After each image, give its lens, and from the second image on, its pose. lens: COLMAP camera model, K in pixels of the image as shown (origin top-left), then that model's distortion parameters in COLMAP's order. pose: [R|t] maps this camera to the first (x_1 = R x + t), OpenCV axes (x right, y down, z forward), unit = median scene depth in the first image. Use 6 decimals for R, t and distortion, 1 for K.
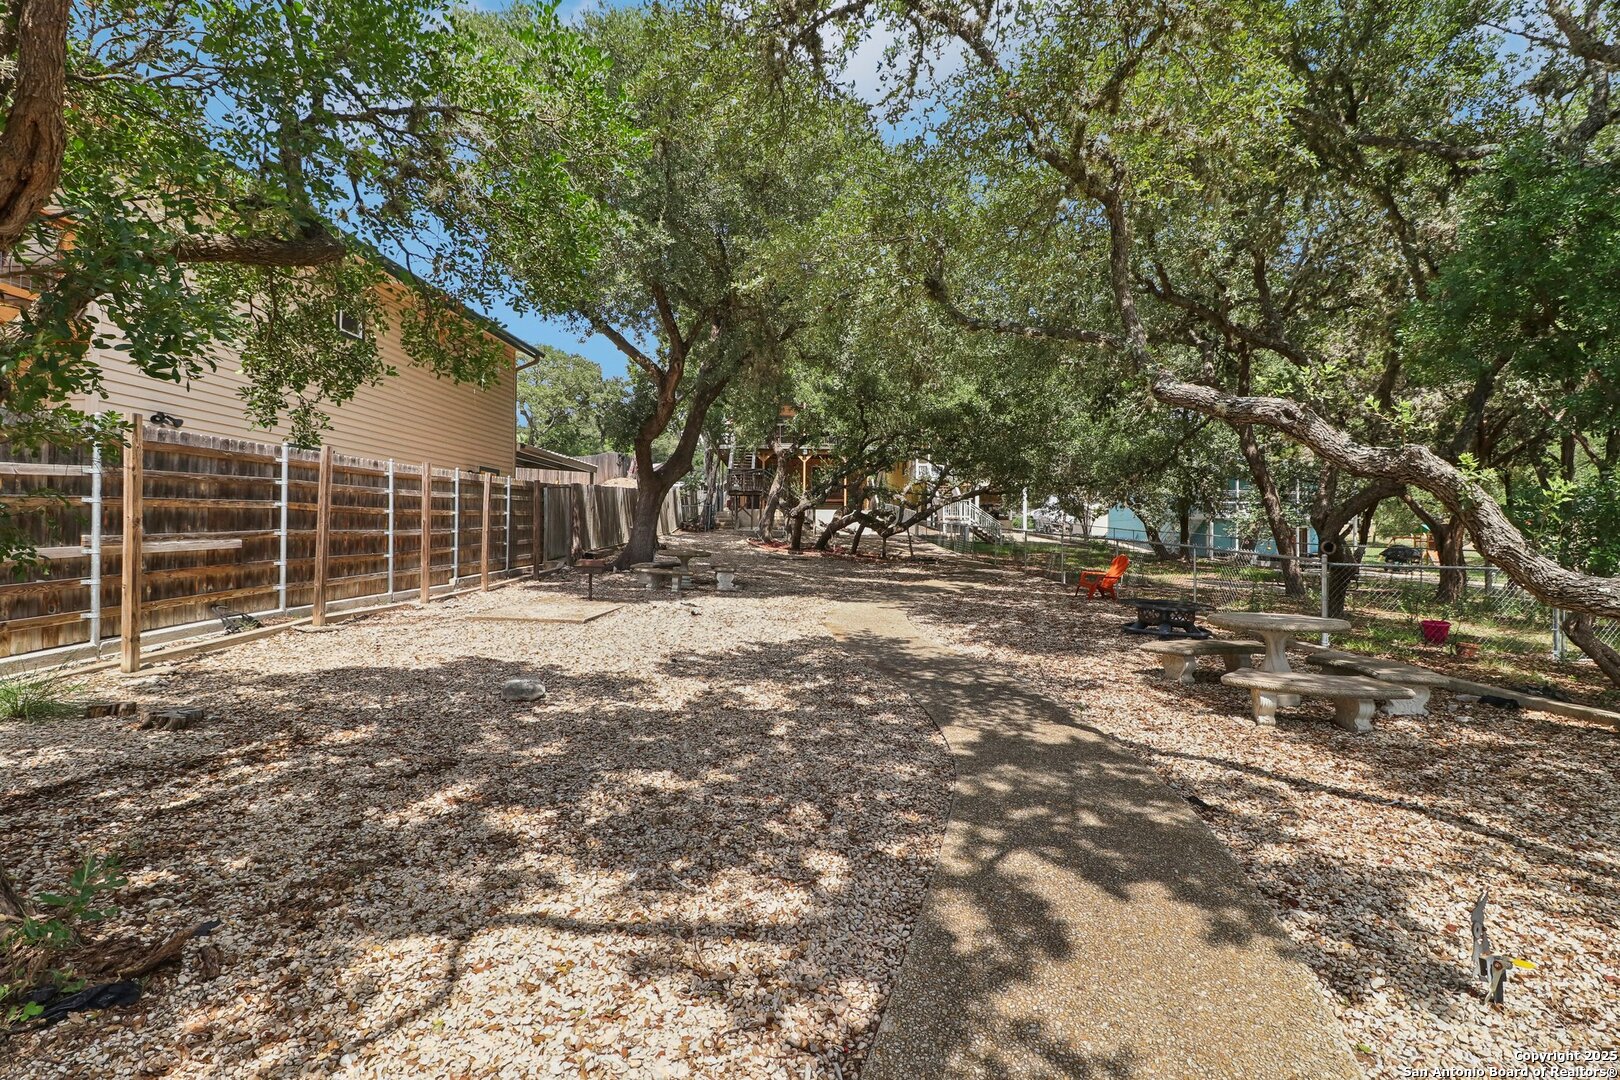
lens RADIAL K [[761.2, 0, 814.5], [0, 761.2, 531.2], [0, 0, 1]] dist [0.016025, -0.011271]
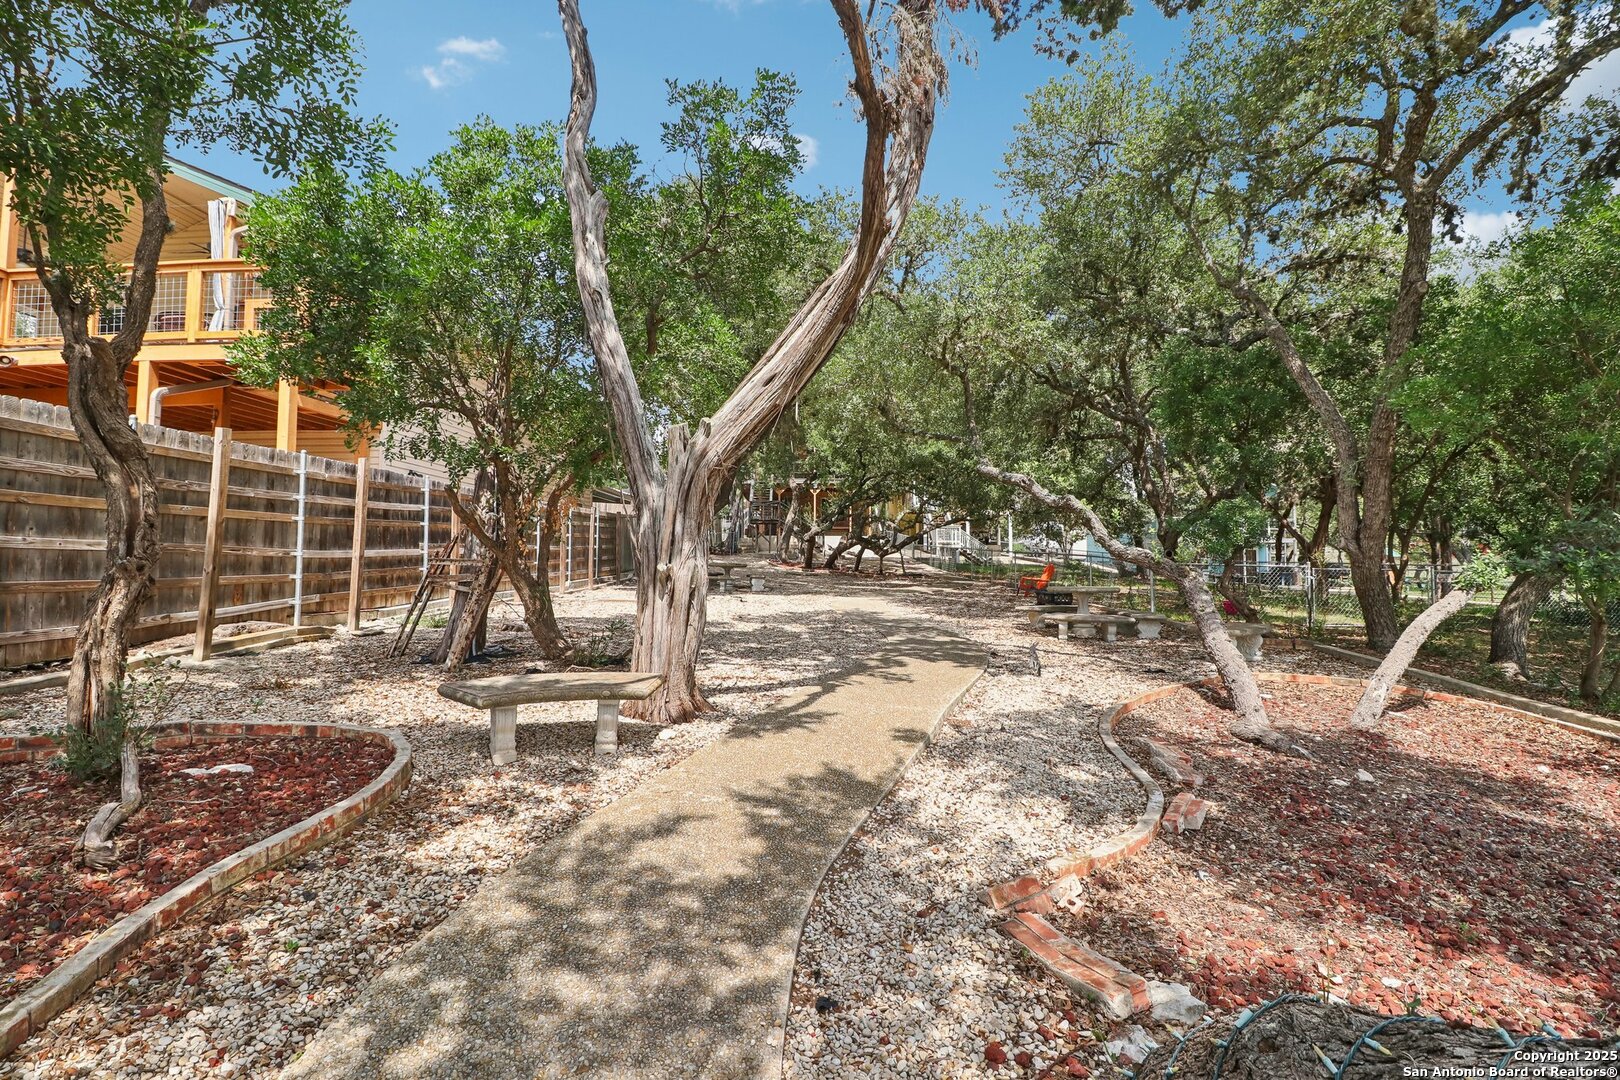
lens RADIAL K [[761.2, 0, 807.5], [0, 761.2, 549.2], [0, 0, 1]] dist [0.016025, -0.011271]
pose [[0.999746, -0.004672, -0.022055, 0.001135], [0.004322, 0.999864, -0.015899, 0.013598], [0.022127, 0.015799, 0.999630, -0.206377]]
